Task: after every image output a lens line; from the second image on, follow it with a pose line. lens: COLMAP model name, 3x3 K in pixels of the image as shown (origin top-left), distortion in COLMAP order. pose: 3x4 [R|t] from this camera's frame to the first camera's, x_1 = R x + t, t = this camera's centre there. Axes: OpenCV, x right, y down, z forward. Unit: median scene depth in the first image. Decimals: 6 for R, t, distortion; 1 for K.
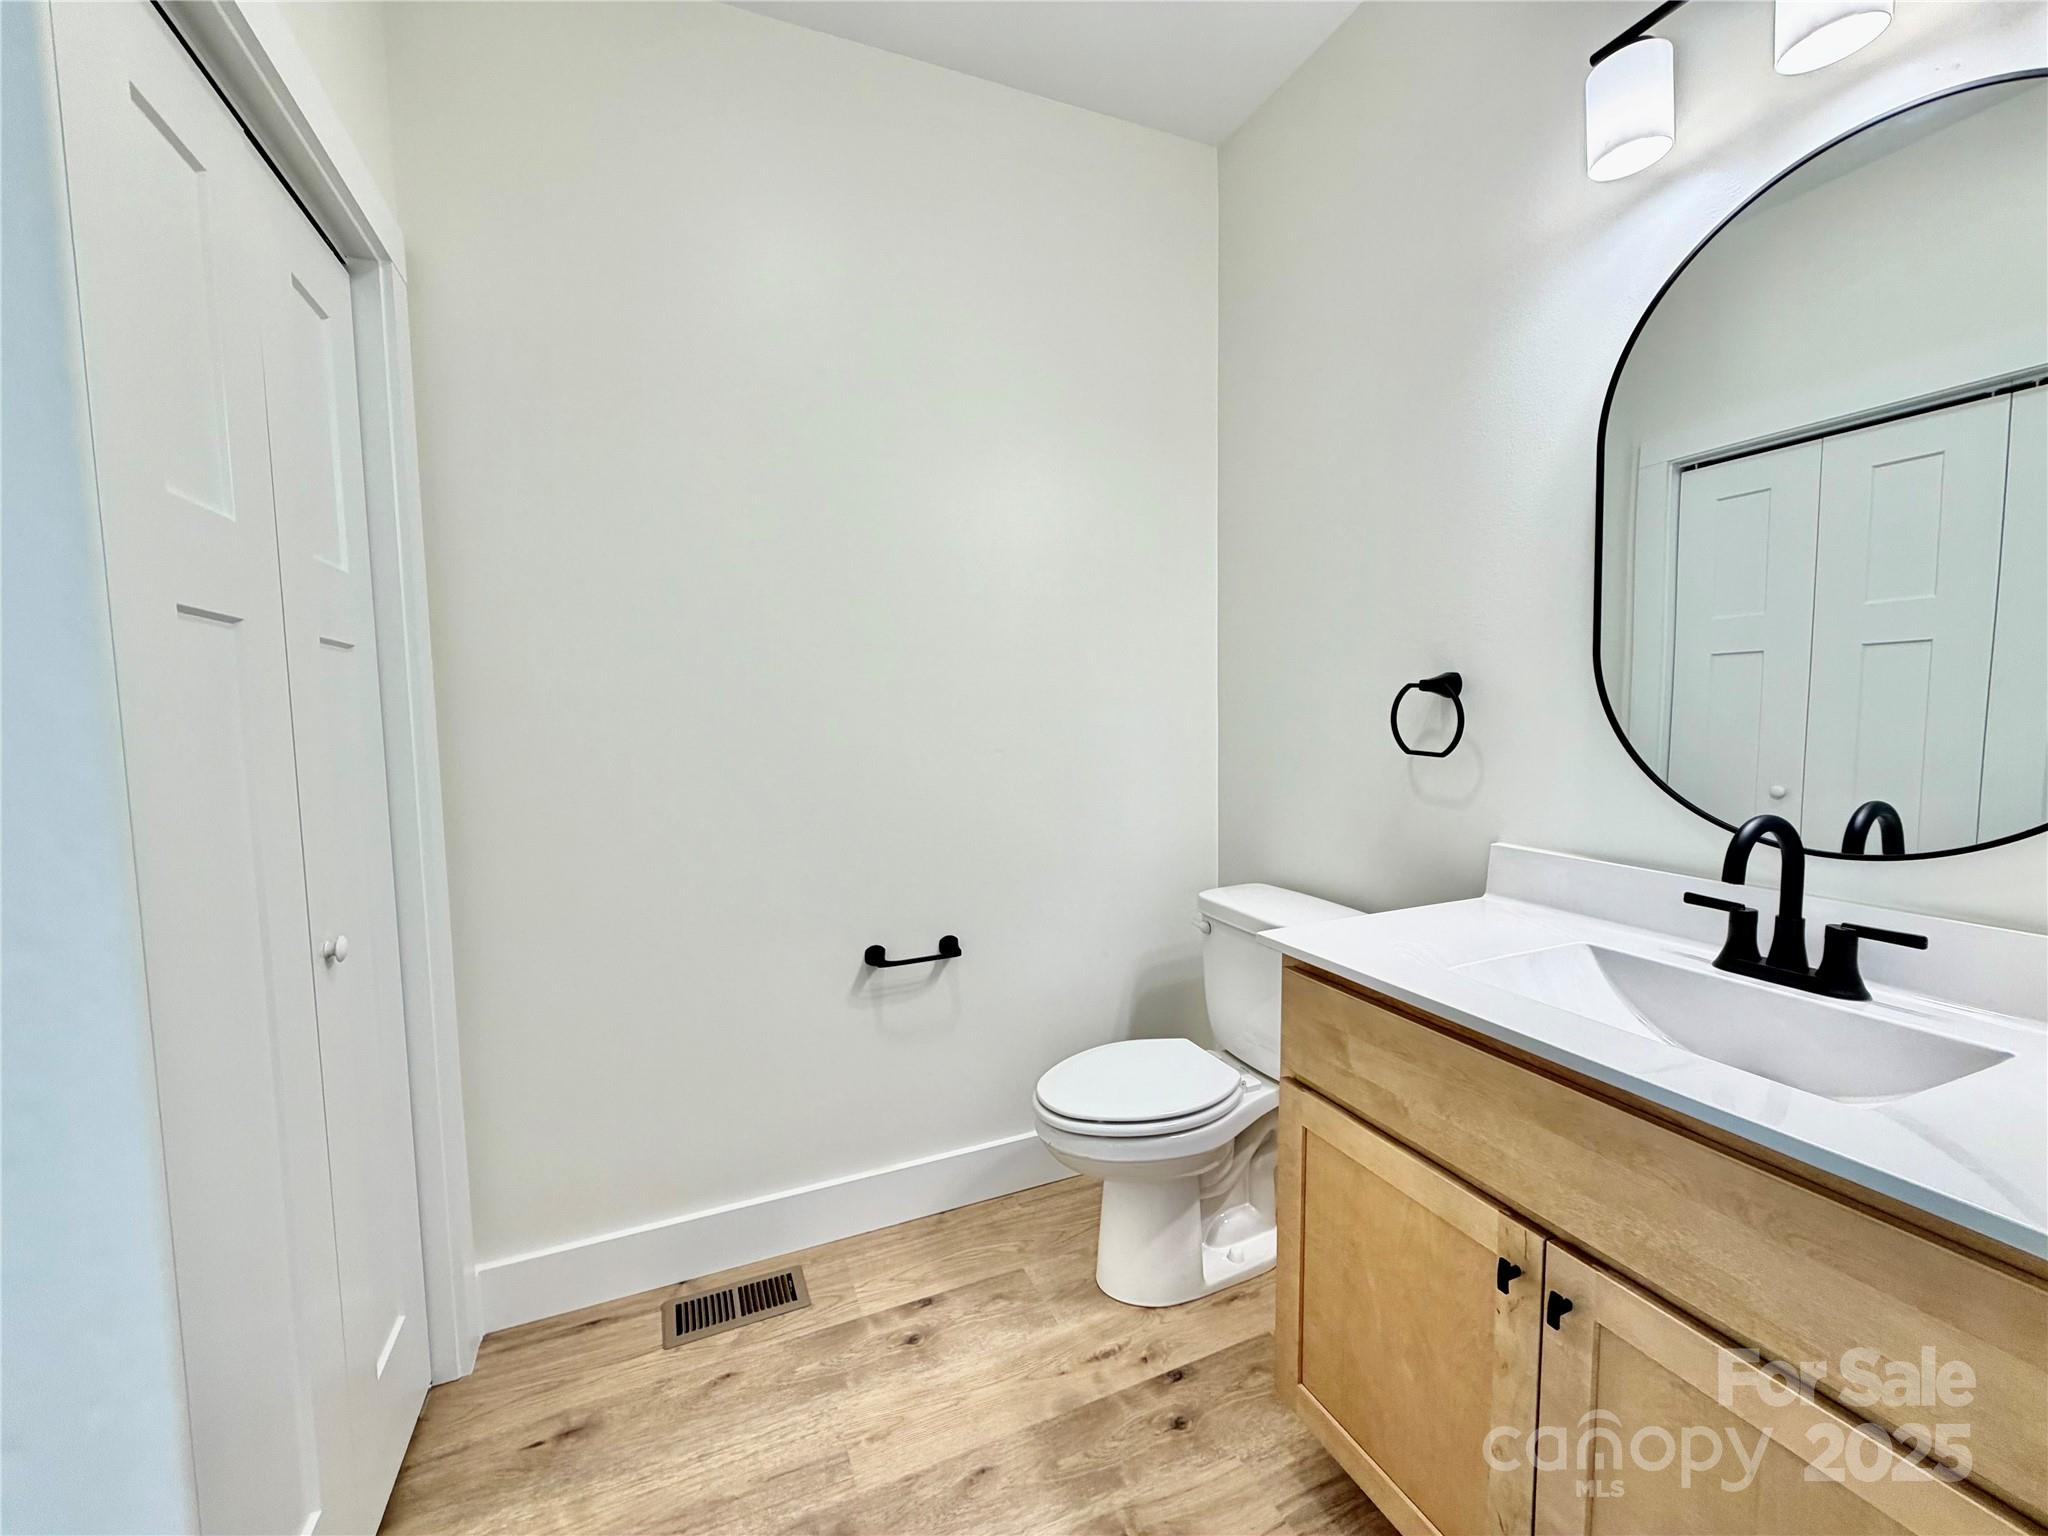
lens RADIAL K [[817.5, 0, 1016.6], [0, 817.5, 765.5], [0, 0, 1]] dist [-0.000741, -0.000122]
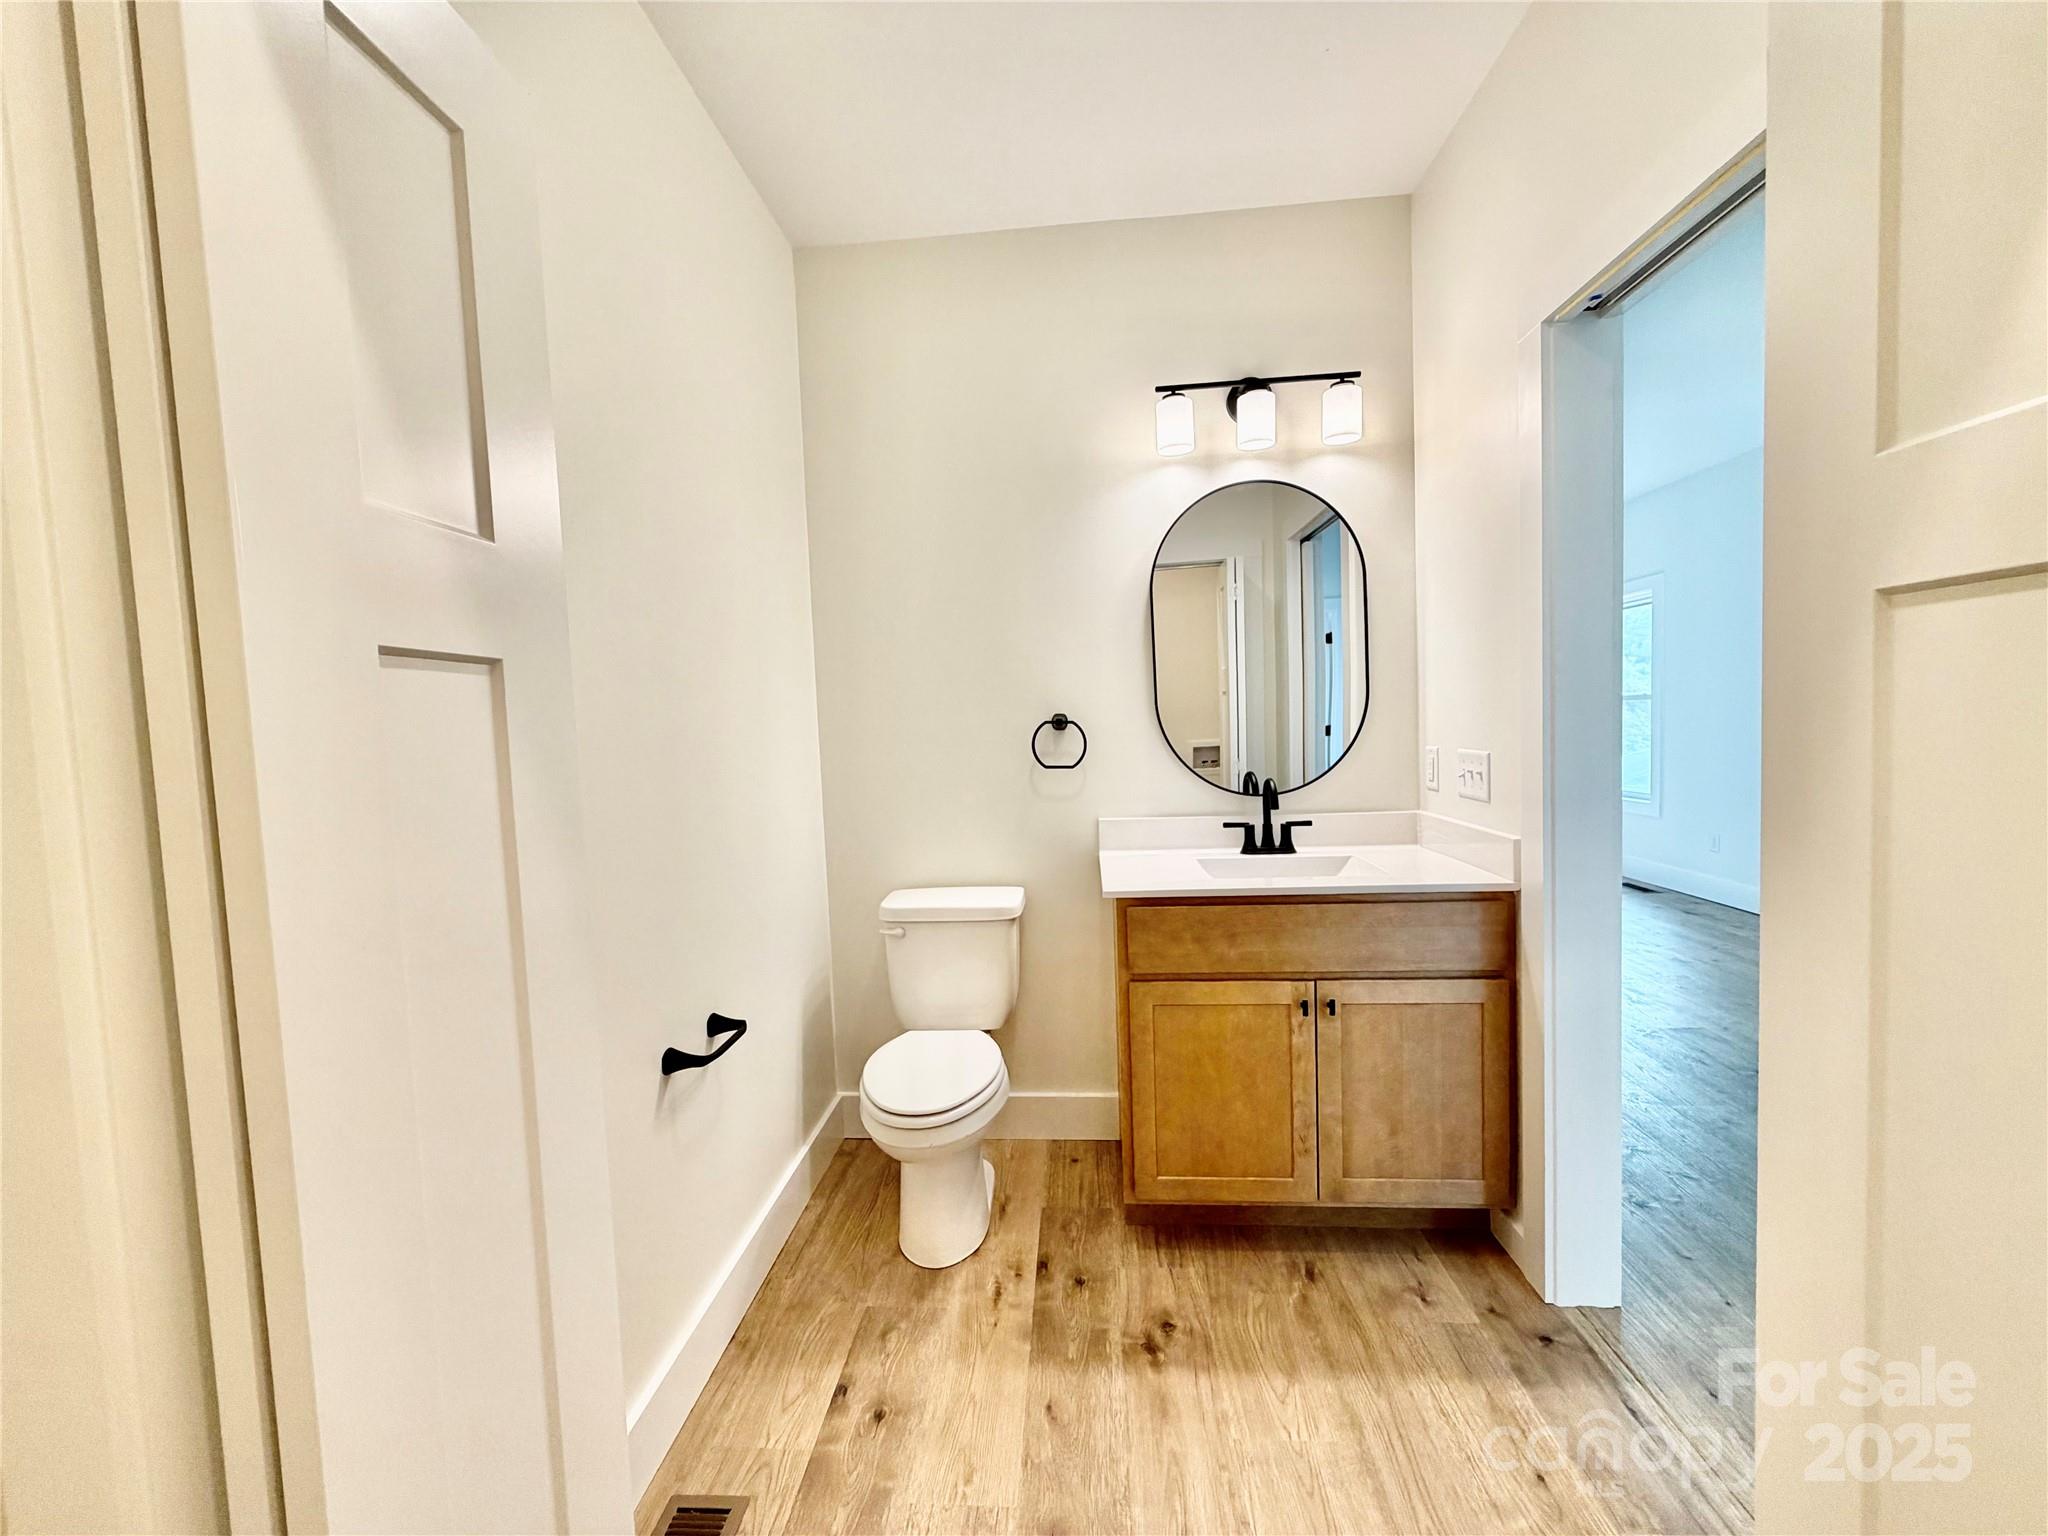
lens RADIAL K [[817.5, 0, 1016.6], [0, 817.5, 765.5], [0, 0, 1]] dist [-0.000741, -0.000122]
pose [[0.463489, -0.052020, 0.884575, -0.940304], [0.099084, 0.995057, 0.006600, -0.038287], [-0.880546, 0.084588, 0.466352, 0.394754]]
